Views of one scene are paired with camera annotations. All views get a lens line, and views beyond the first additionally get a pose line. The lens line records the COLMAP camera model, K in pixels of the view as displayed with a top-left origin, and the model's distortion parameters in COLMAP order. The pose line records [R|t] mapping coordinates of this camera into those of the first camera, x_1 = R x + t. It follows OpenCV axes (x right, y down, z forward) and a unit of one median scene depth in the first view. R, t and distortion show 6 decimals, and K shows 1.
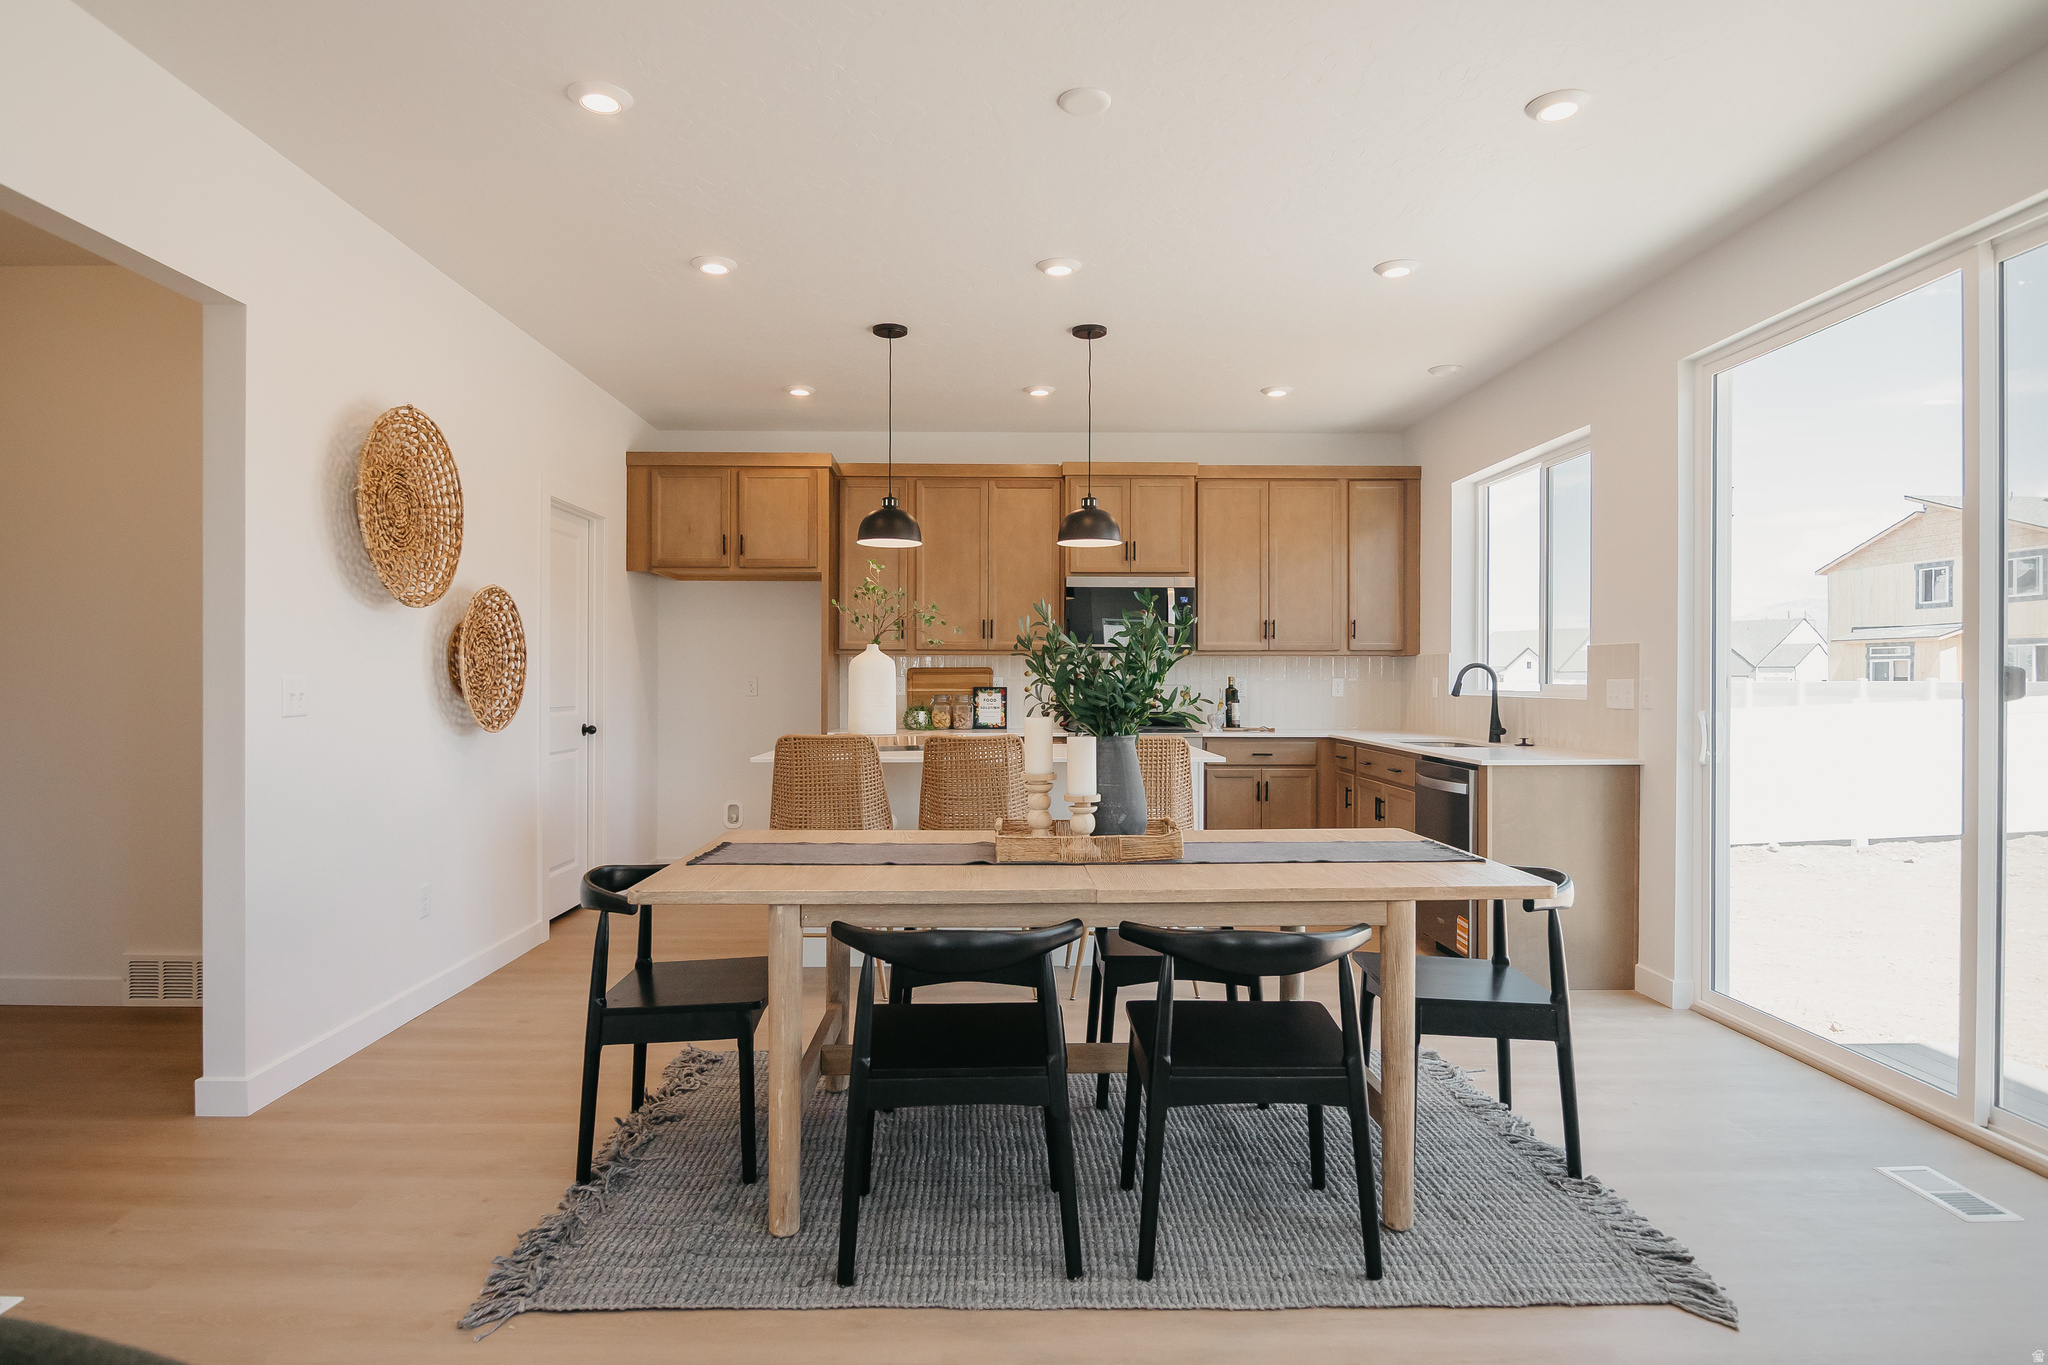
lens RADIAL K [[1106.8, 0, 1024.0], [0, 1106.8, 682.5], [0, 0, 1]] dist [-0.012040, -0.001334]
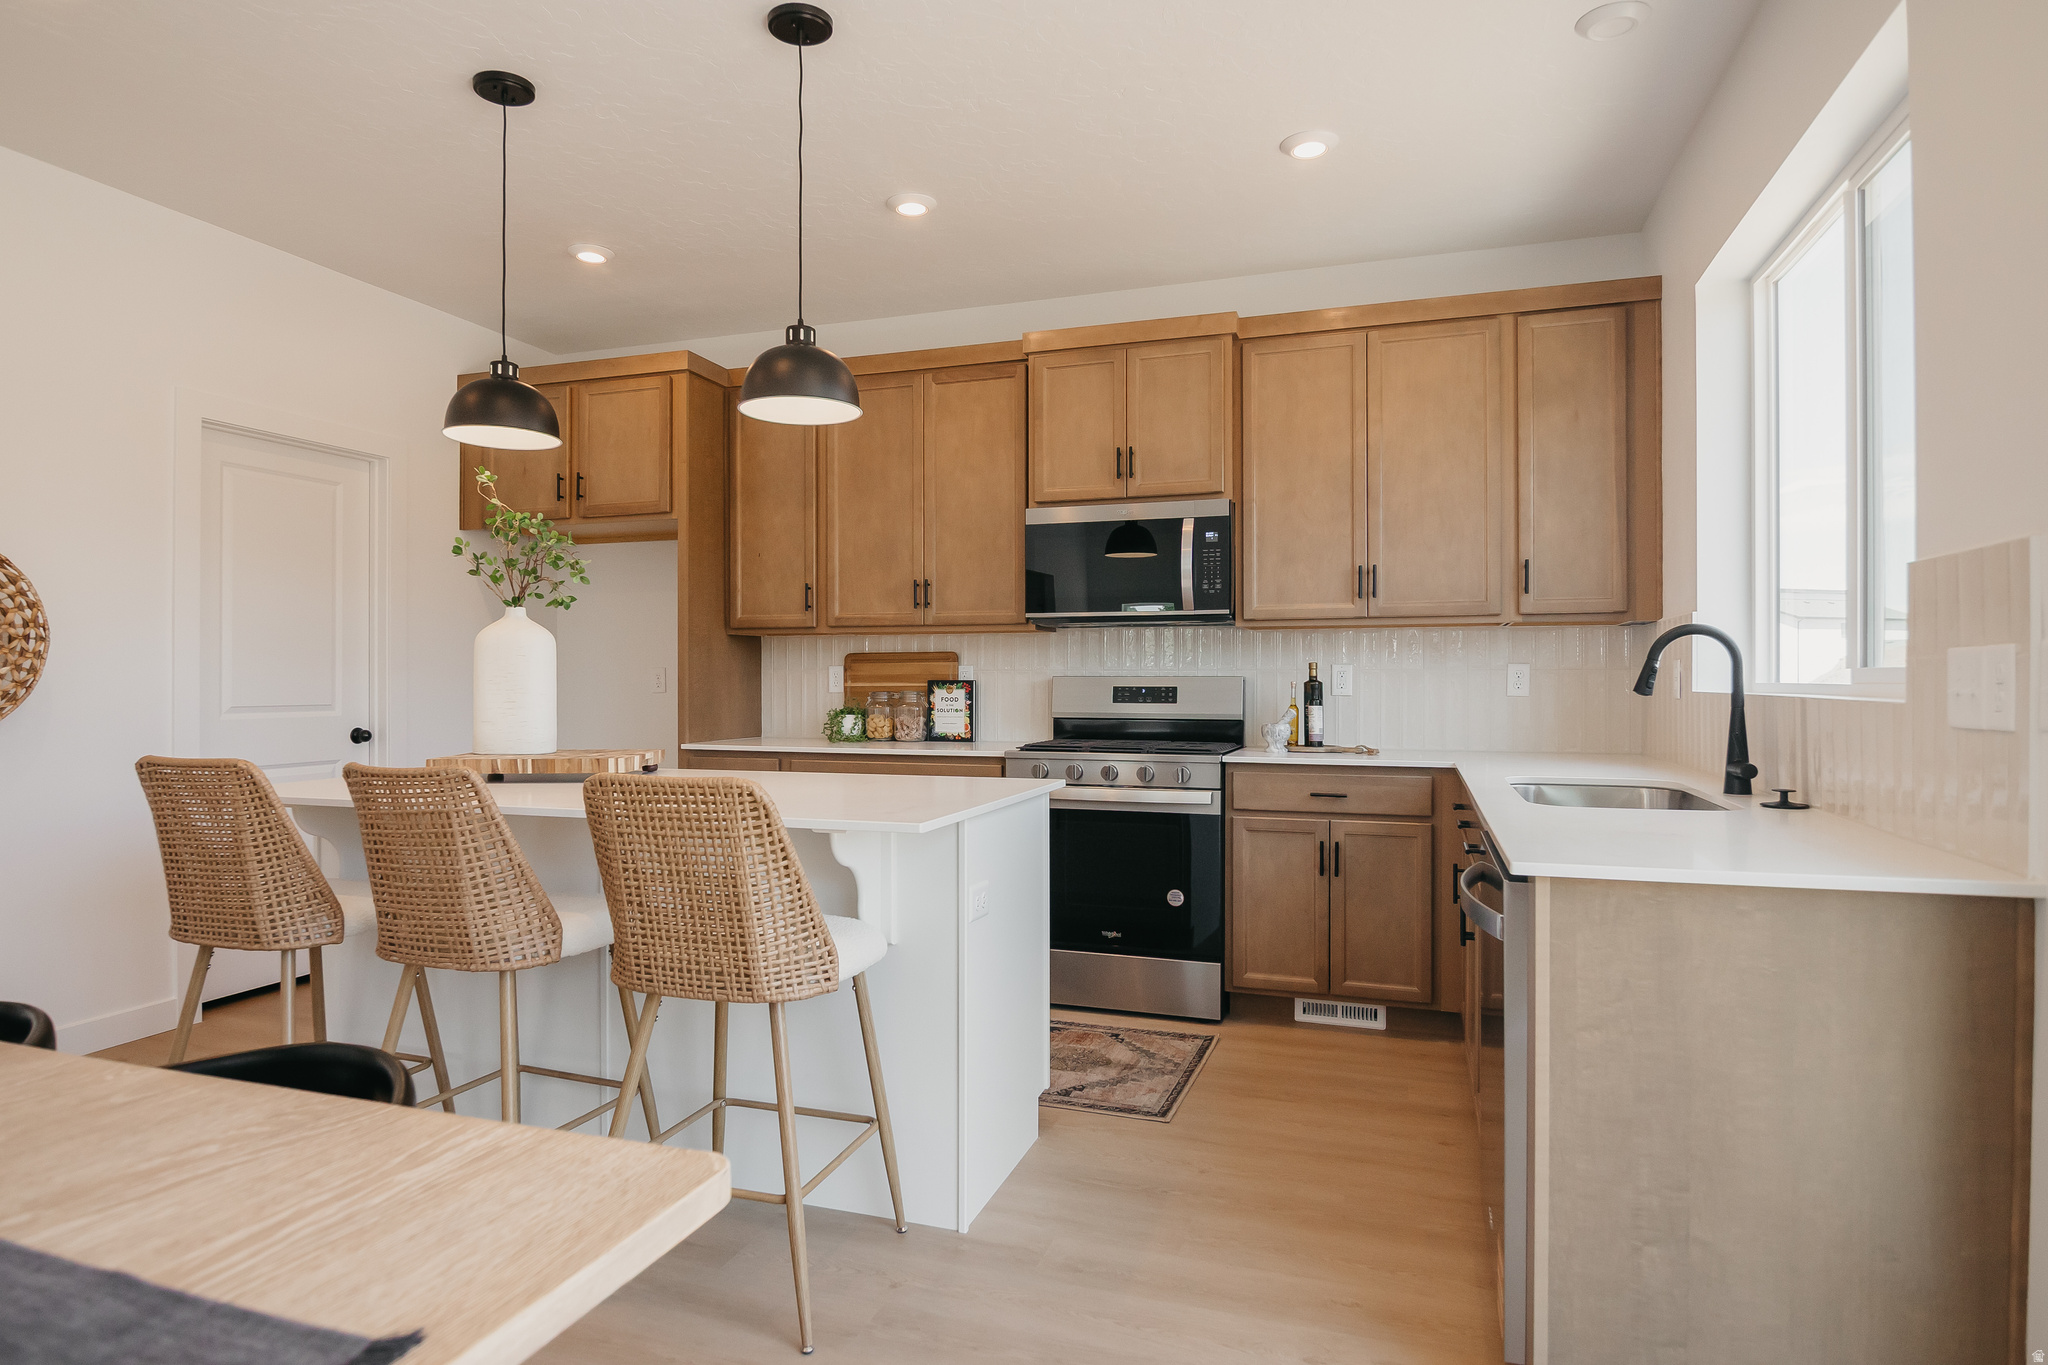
lens RADIAL K [[1106.8, 0, 1024.0], [0, 1106.8, 682.5], [0, 0, 1]] dist [-0.012040, -0.001334]
pose [[0.938181, -0.001000, -0.346144, 0.253606], [0.001169, 0.999999, 0.000277, 0.005443], [0.346144, -0.000665, 0.938181, 0.382185]]
